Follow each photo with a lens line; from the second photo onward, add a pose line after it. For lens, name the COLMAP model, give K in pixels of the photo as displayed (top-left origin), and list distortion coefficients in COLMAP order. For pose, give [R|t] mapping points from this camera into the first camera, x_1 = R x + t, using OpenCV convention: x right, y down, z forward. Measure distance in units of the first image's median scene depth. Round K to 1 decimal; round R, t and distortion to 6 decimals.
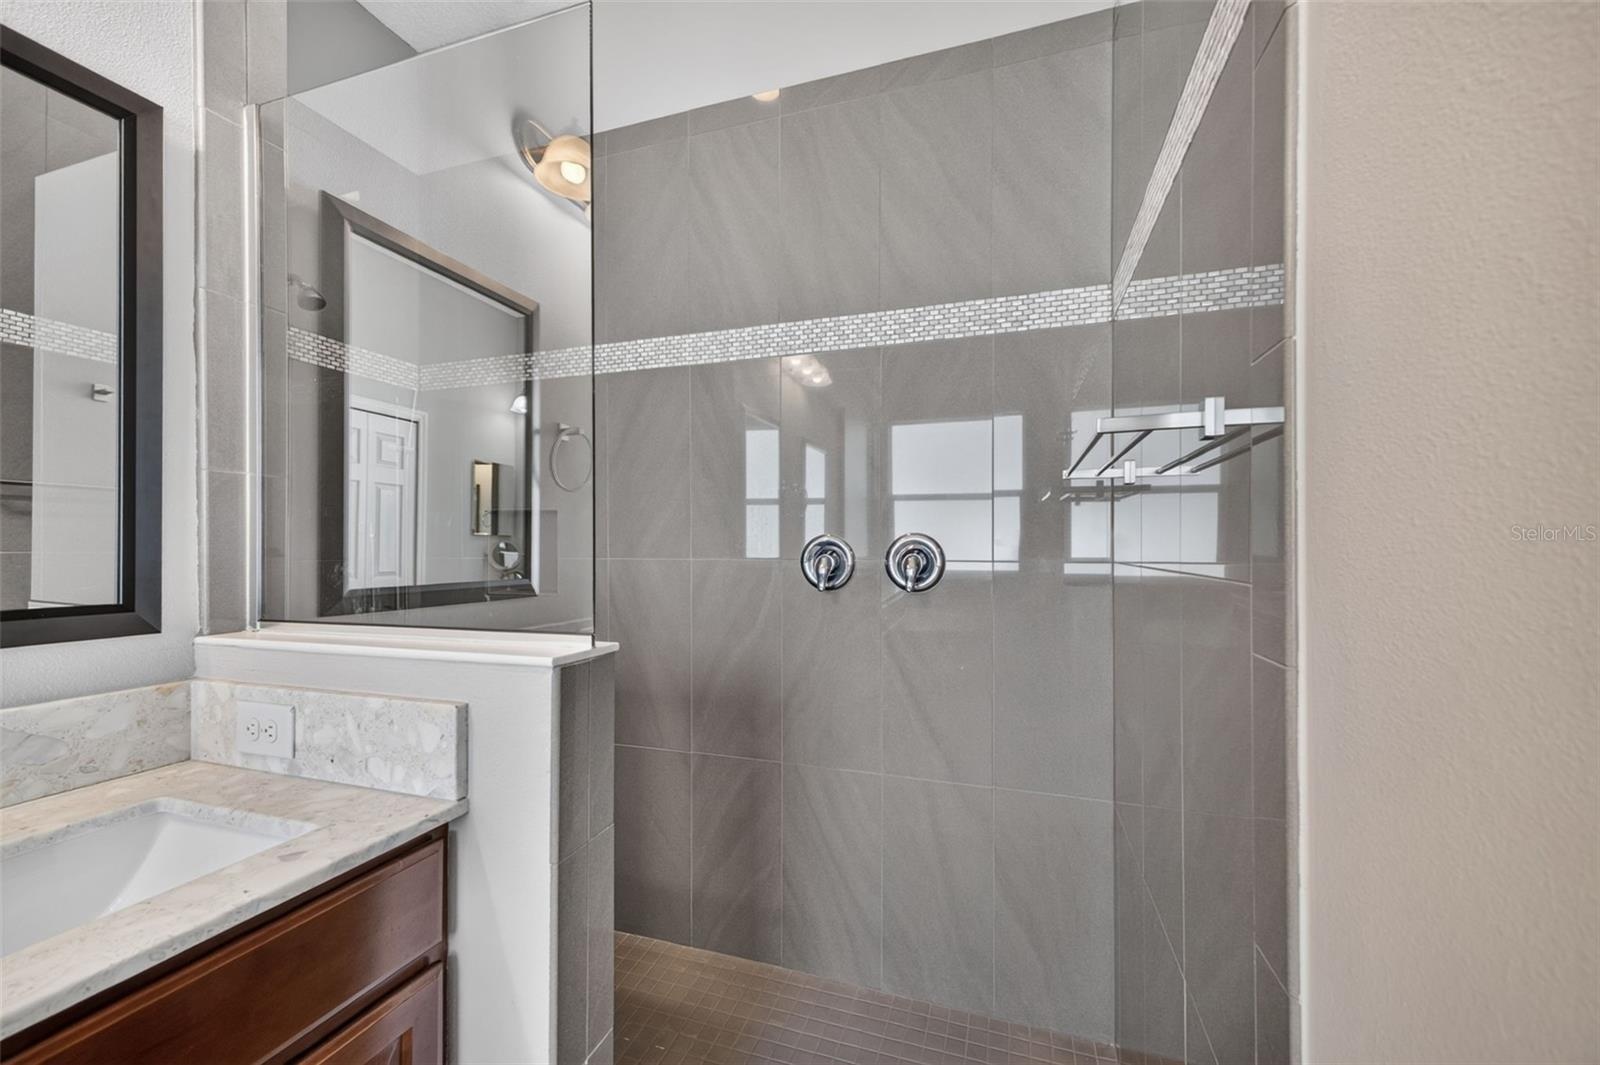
lens RADIAL K [[634.5, 0, 808.1], [0, 634.5, 547.1], [0, 0, 1]] dist [0.005512, 0.000688]
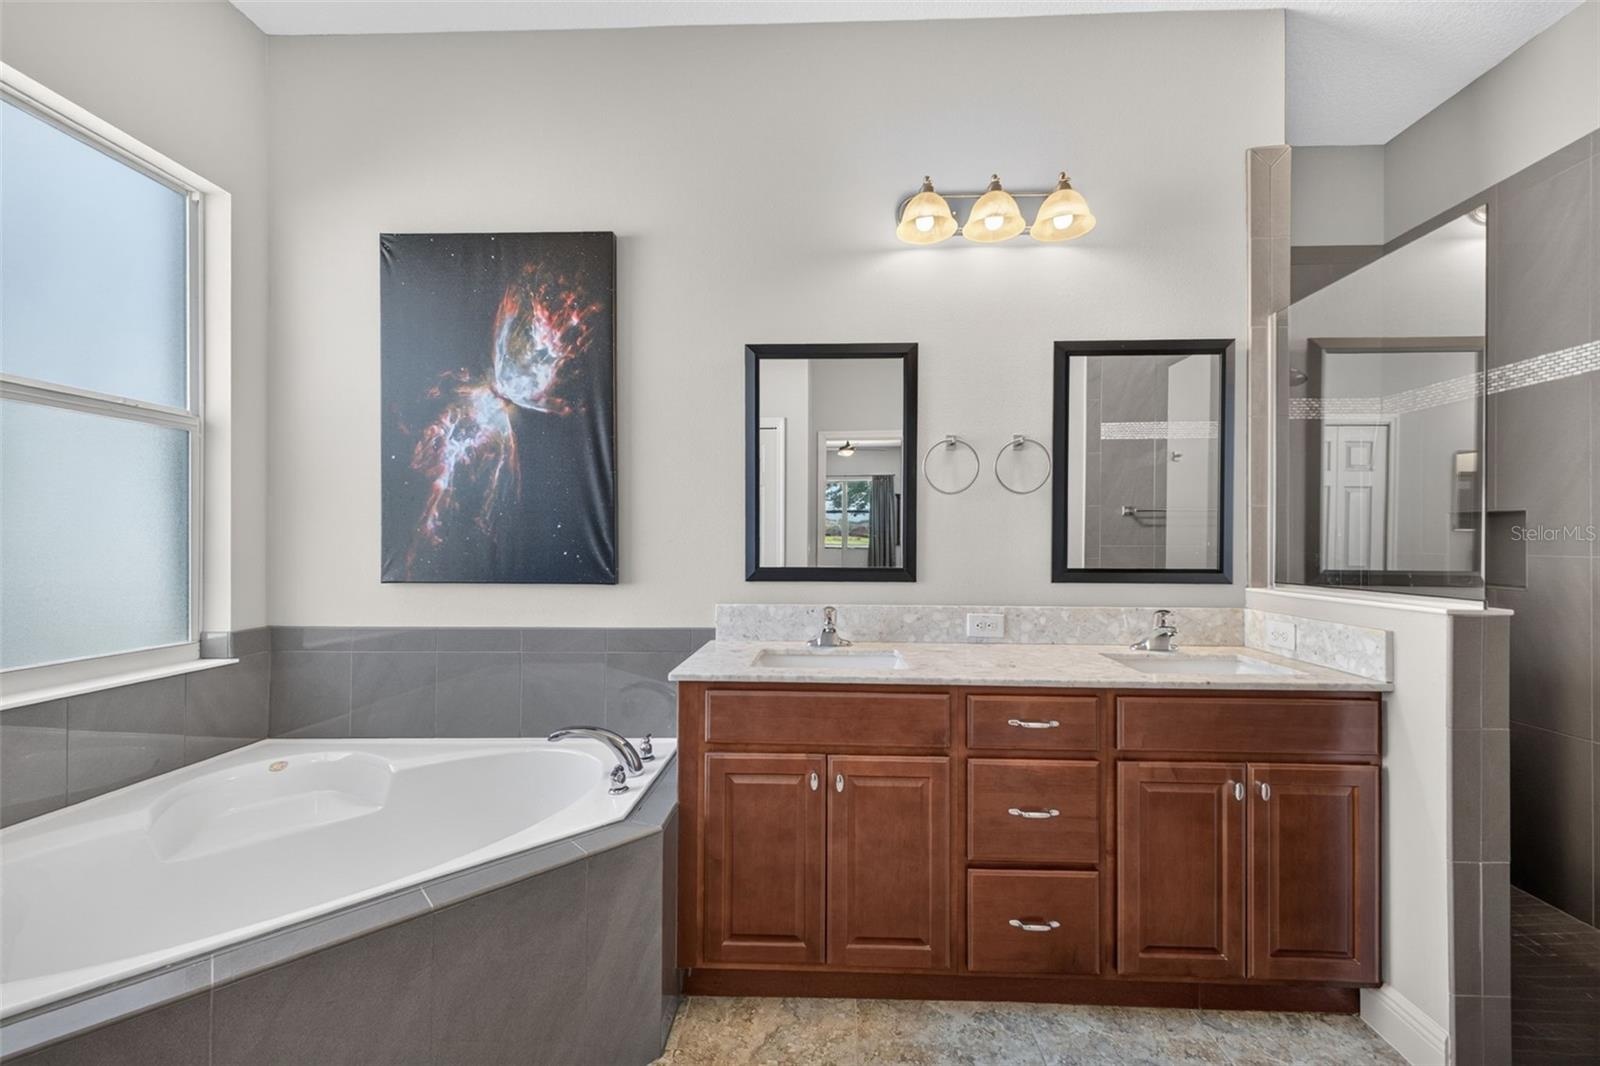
lens RADIAL K [[634.5, 0, 809.9], [0, 634.5, 541.8], [0, 0, 1]] dist [0.005512, 0.000688]
pose [[0.267666, 0.004494, -0.963501, 0.636698], [0.001966, 0.999984, 0.005210, -0.019621], [0.963510, -0.003288, 0.267653, -0.900894]]
